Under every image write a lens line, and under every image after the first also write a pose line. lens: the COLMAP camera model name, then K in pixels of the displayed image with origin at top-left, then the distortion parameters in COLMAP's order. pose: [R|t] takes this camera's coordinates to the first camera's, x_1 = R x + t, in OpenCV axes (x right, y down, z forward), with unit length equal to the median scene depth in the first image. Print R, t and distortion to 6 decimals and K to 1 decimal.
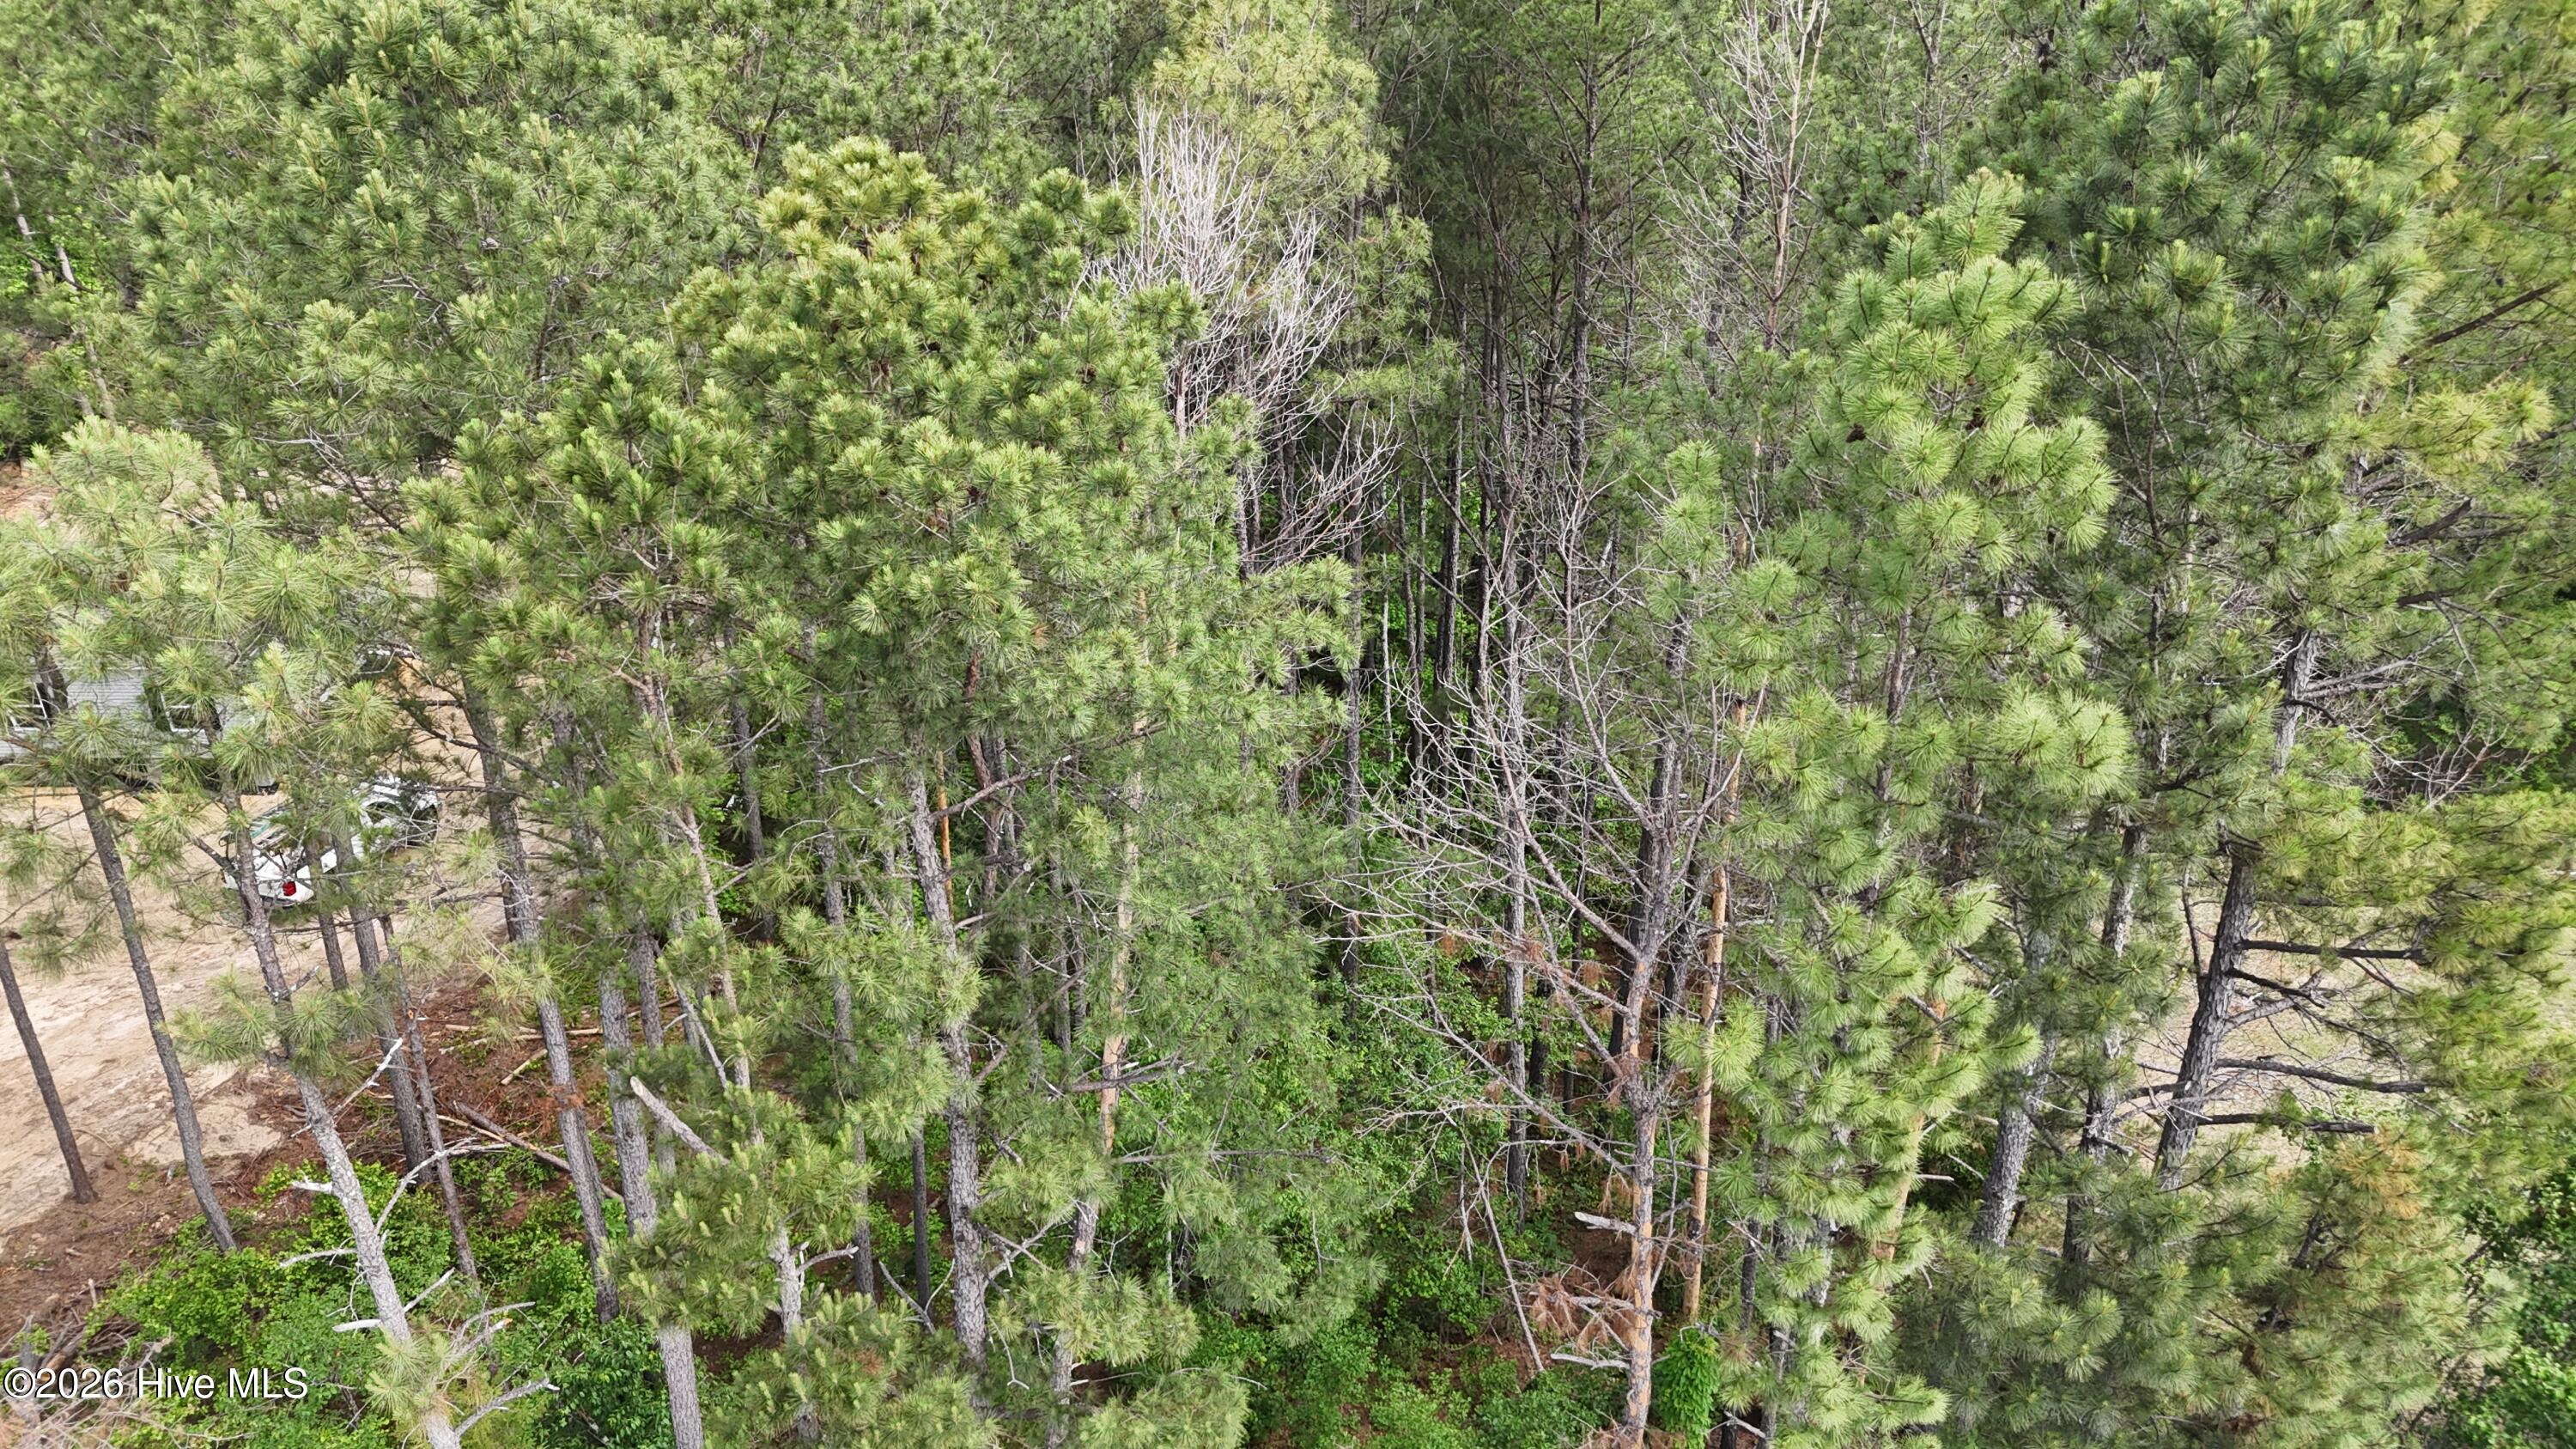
lens RADIAL K [[1796.2, 0, 1258.0], [0, 1796.2, 680.2], [0, 0, 1]] dist [0.038205, -0.001084]
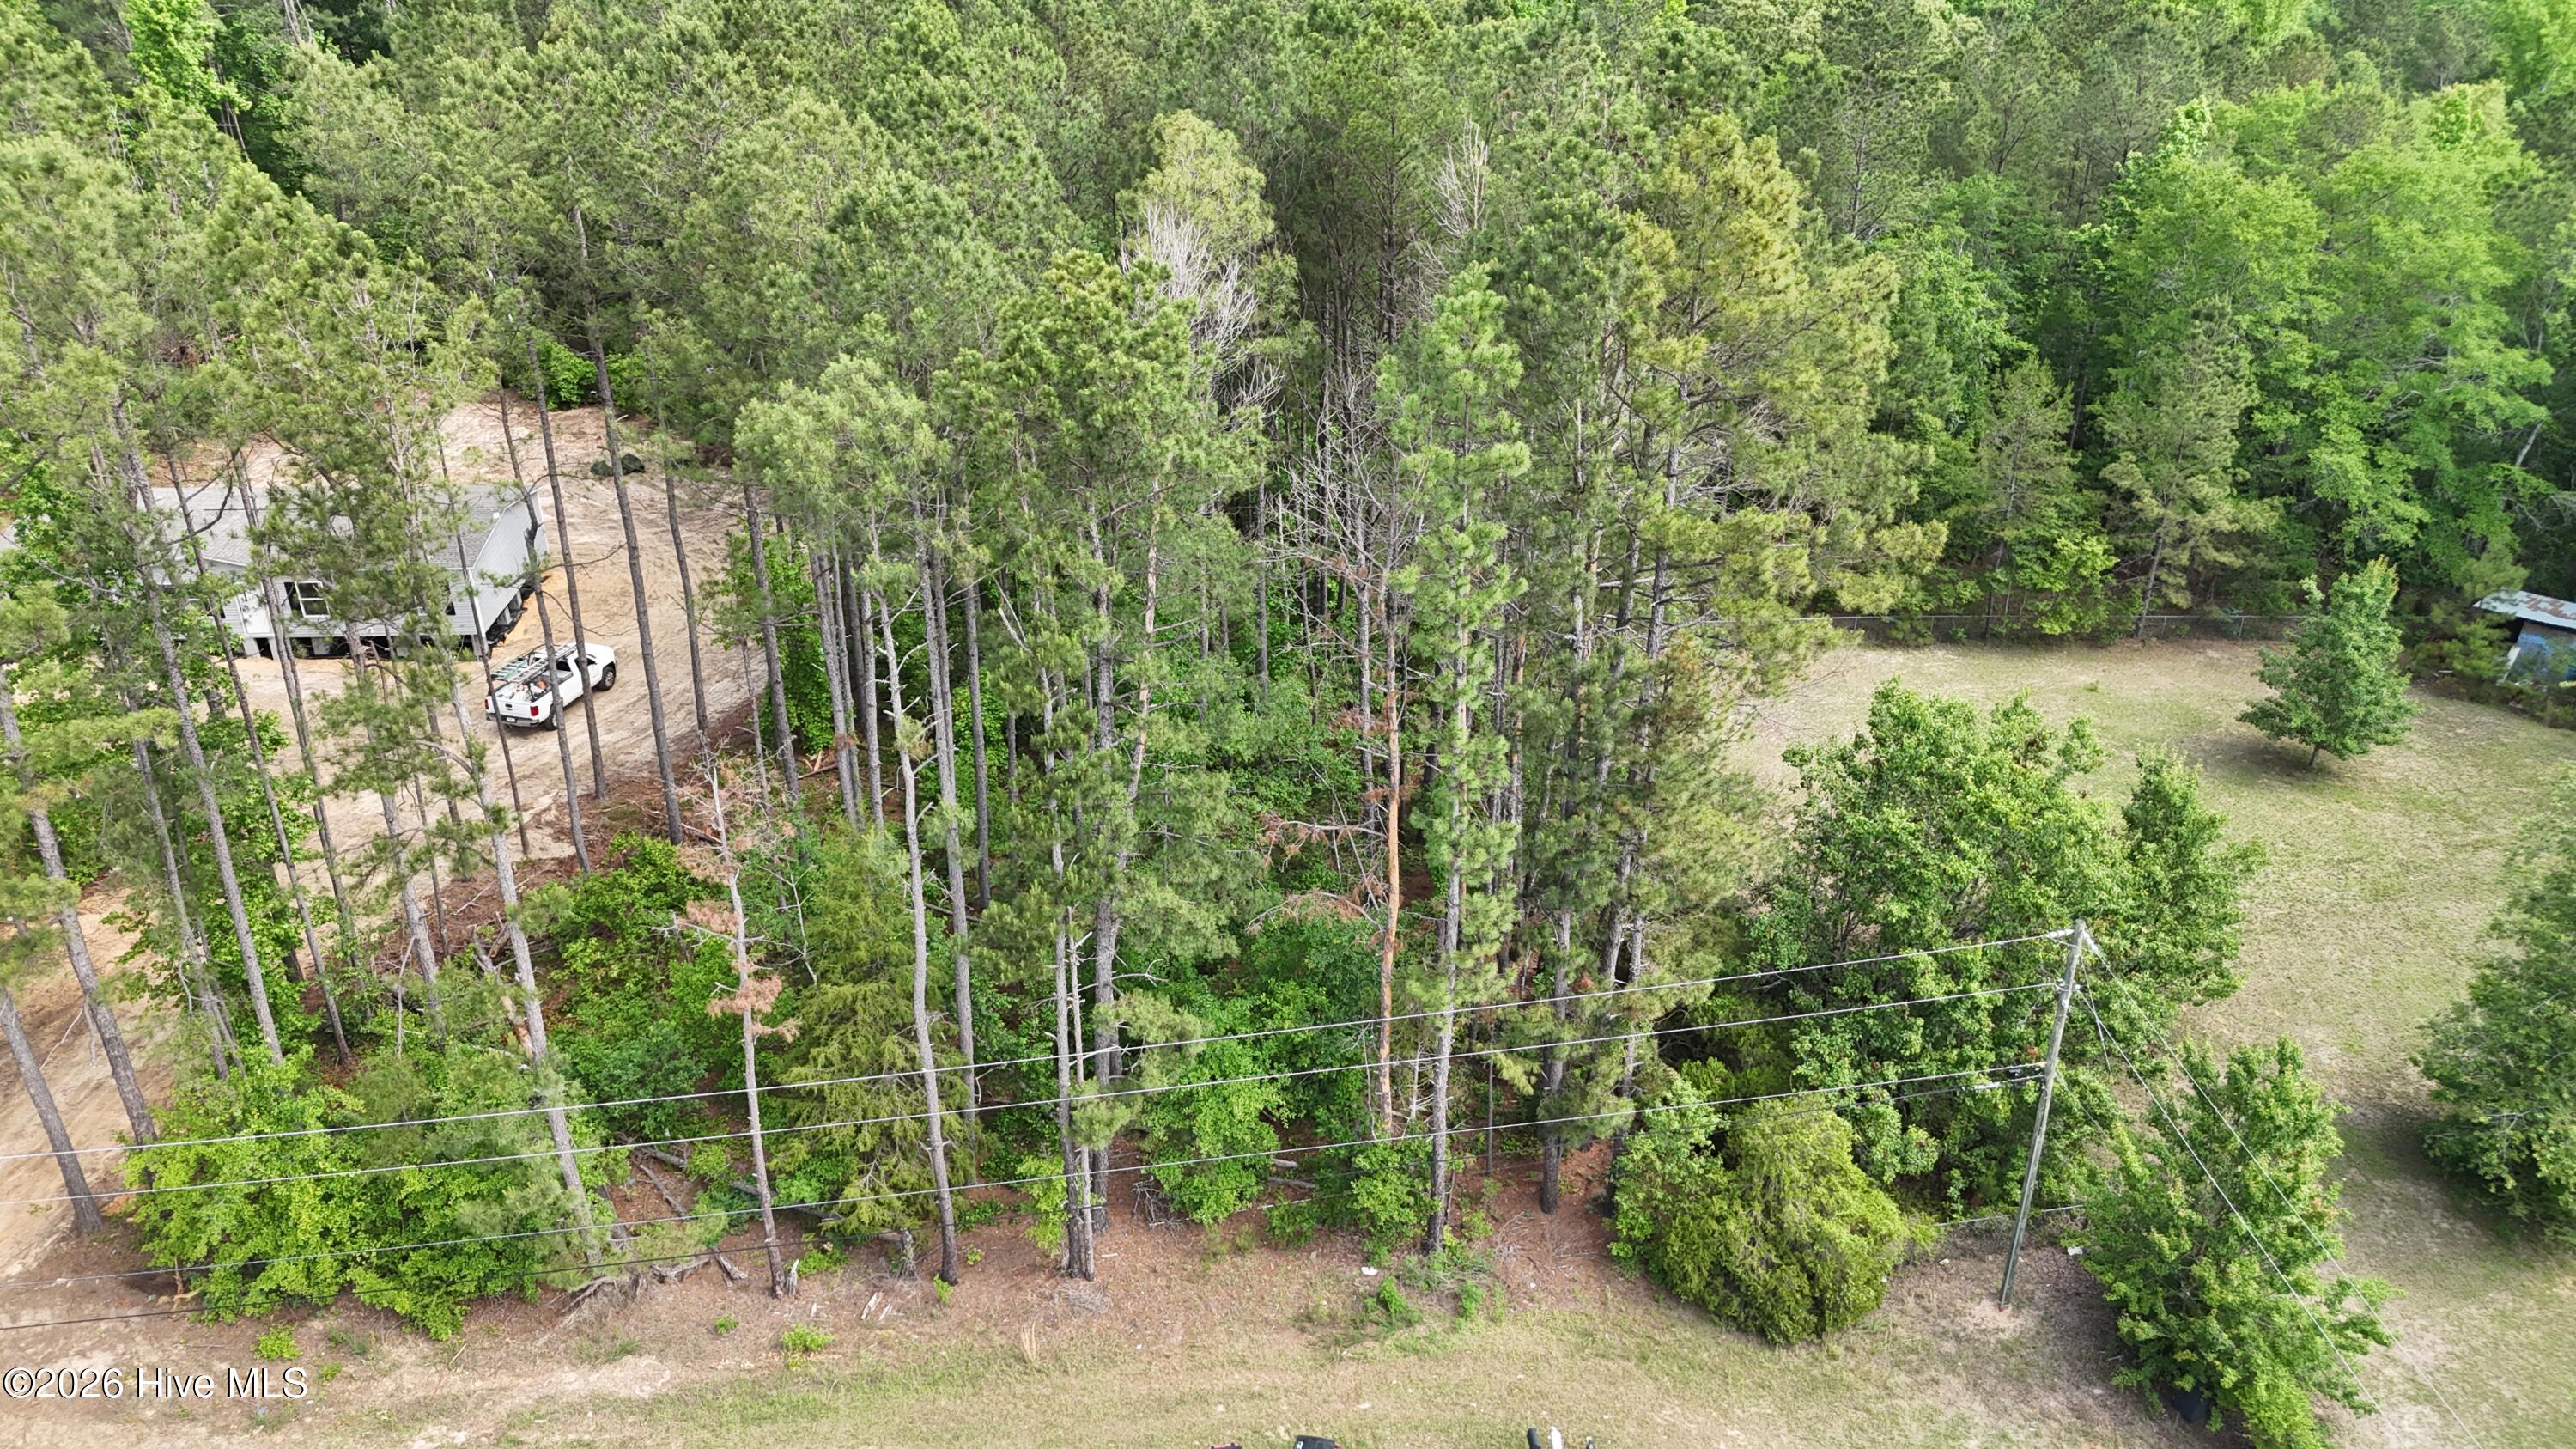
lens RADIAL K [[1907.7, 0, 1295.3], [0, 1907.7, 734.5], [0, 0, 1]] dist [0.035129, -0.011175]
pose [[0.996419, -0.031222, 0.078580, -0.139461], [0.029342, 0.999257, 0.024971, 0.345251], [-0.079301, -0.022576, 0.996595, -1.796855]]
